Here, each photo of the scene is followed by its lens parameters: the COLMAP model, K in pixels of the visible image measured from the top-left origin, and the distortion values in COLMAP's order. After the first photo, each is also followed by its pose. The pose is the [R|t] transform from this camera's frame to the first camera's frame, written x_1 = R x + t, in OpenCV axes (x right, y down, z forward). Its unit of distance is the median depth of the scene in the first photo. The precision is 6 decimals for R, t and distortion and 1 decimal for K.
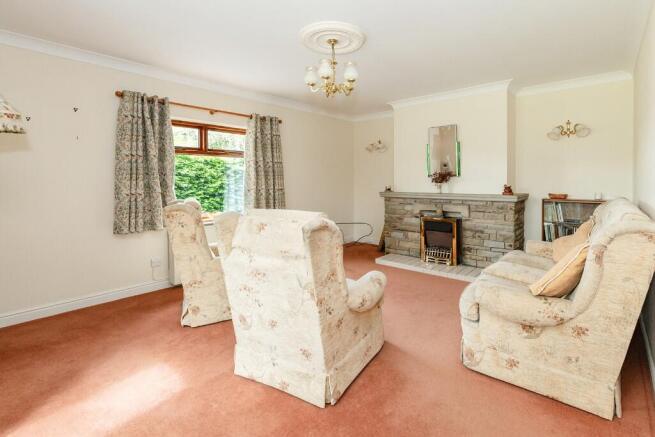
lens RADIAL K [[303.2, 0, 352.3], [0, 303.2, 177.5], [0, 0, 1]] dist [0.001306, 0.000206]
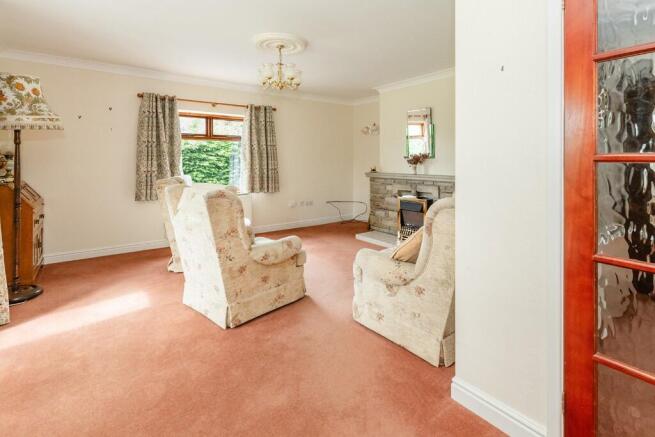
lens RADIAL K [[308.3, 0, 331.4], [0, 308.3, 155.8], [0, 0, 1]] dist [0.000106, 0.000332]
pose [[0.975194, 0.001254, -0.221347, 0.316980], [-0.002733, 0.999976, -0.006374, -0.004571], [0.221334, 0.006821, 0.975174, -0.116030]]
